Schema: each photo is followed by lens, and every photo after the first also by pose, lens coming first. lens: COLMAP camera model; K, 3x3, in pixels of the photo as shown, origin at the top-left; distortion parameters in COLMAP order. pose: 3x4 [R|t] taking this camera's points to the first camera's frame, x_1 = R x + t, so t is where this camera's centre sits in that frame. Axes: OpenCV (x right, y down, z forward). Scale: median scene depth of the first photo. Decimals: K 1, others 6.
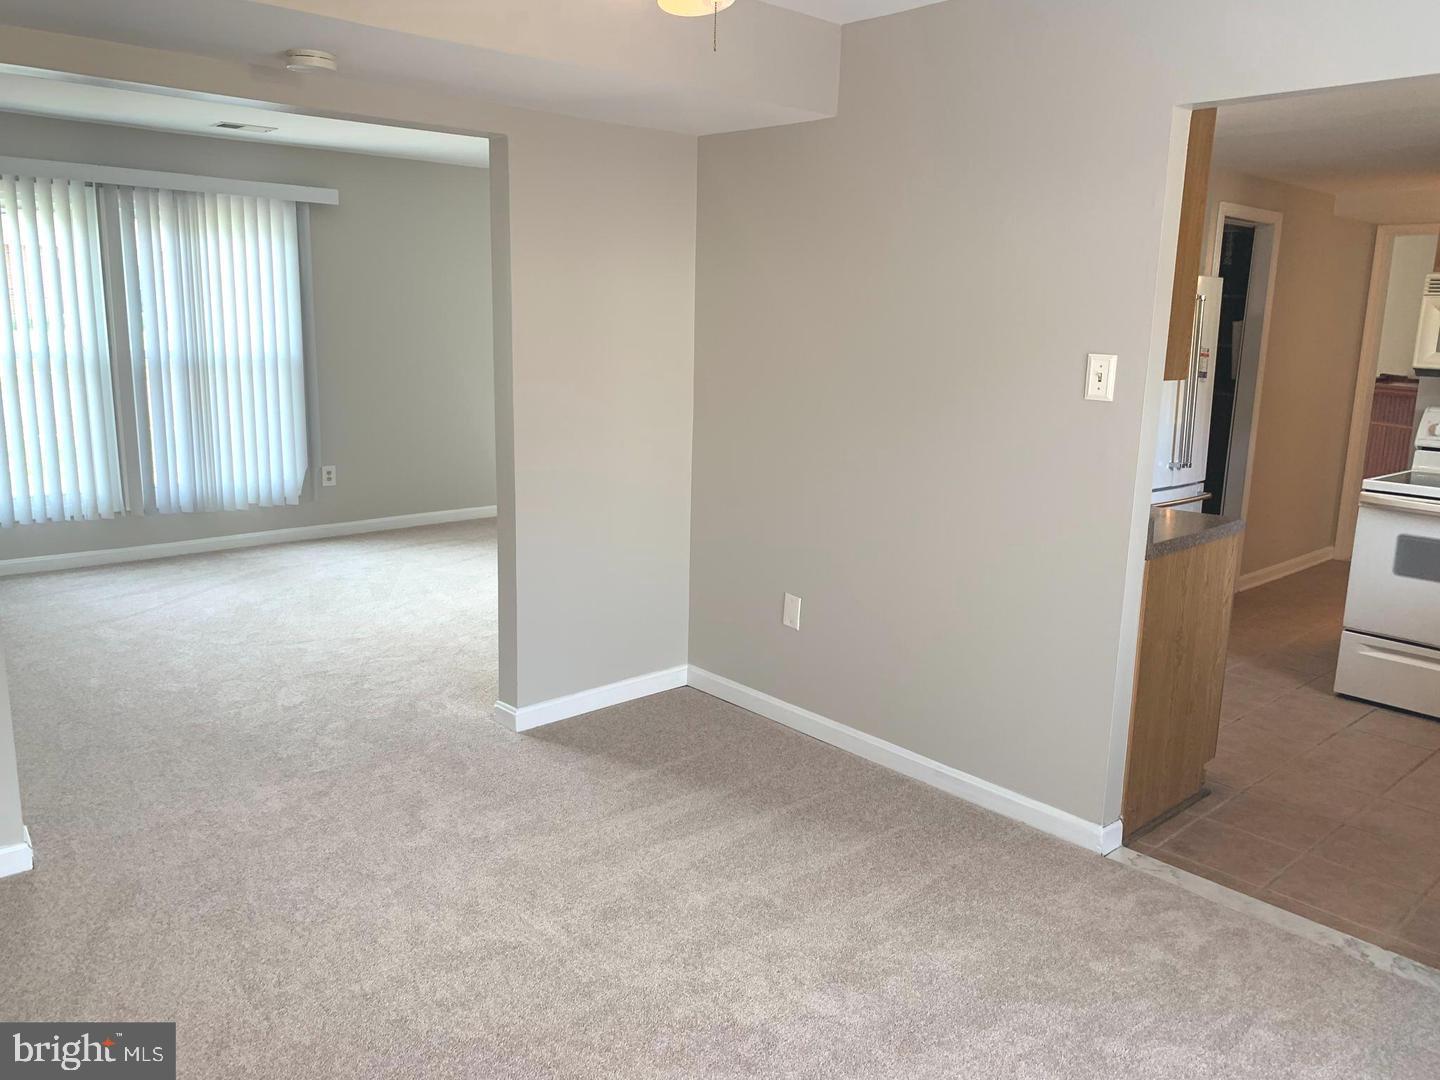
lens RADIAL K [[1101.1, 0, 711.4], [0, 1101.1, 536.9], [0, 0, 1]] dist [0.033229, -0.040586]
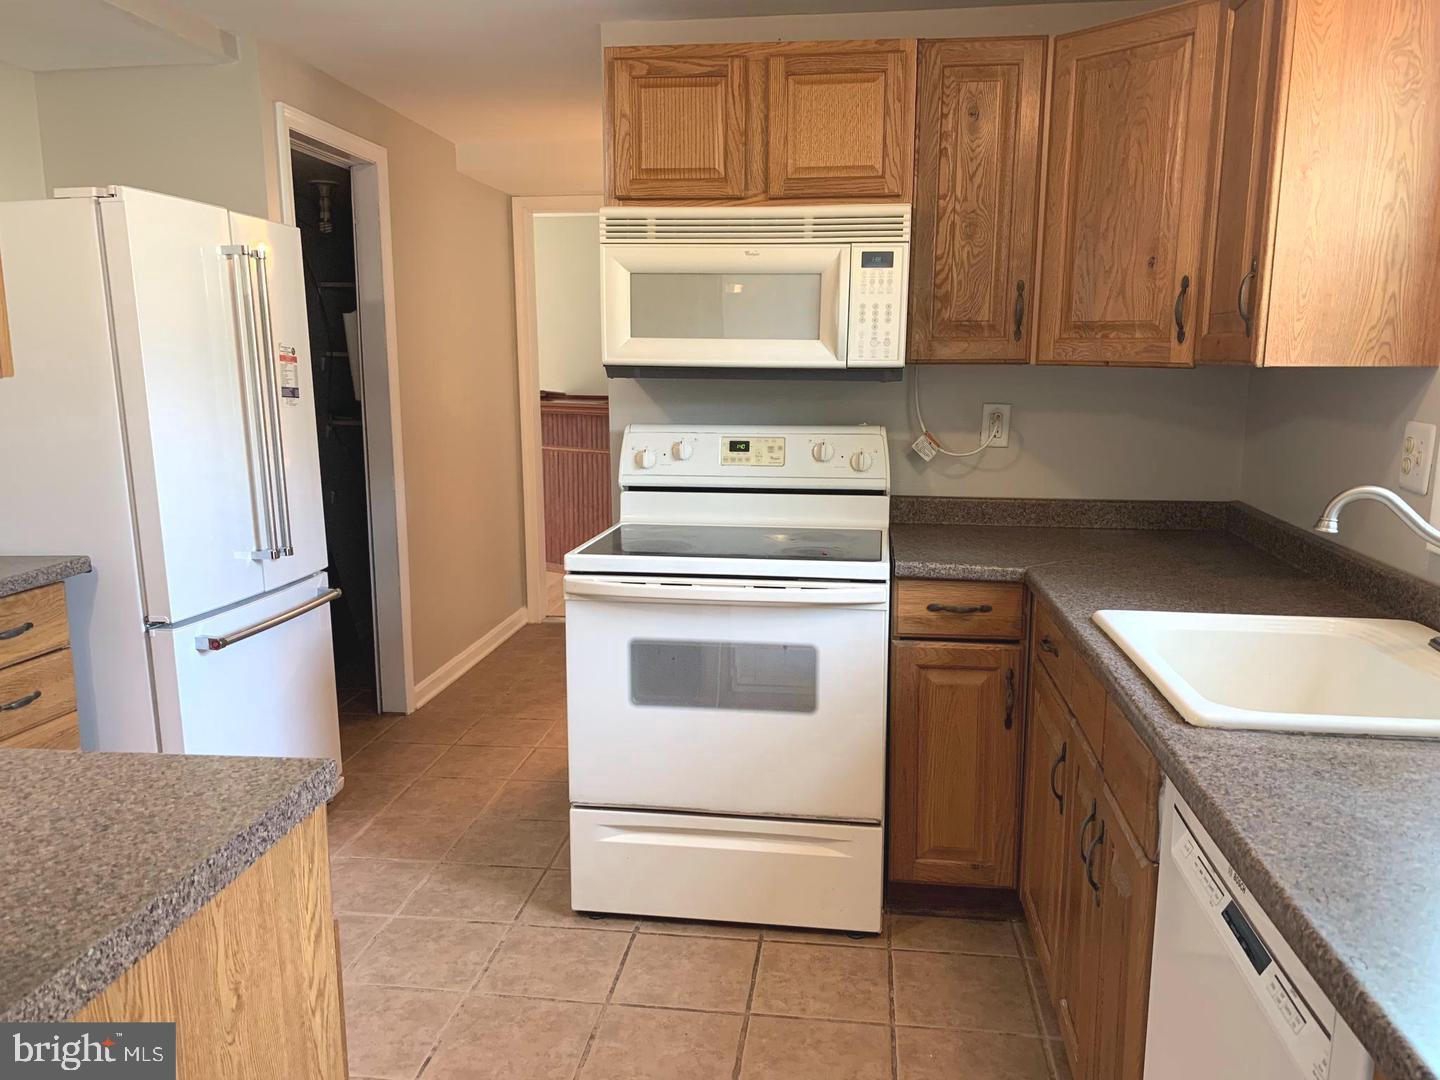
lens RADIAL K [[1101.1, 0, 725.1], [0, 1101.1, 554.1], [0, 0, 1]] dist [0.033229, -0.040586]
pose [[0.754775, -0.134042, 0.642142, 0.256706], [0.145782, 0.988696, 0.035030, -0.054959], [-0.639579, 0.067173, 0.765785, 0.459987]]
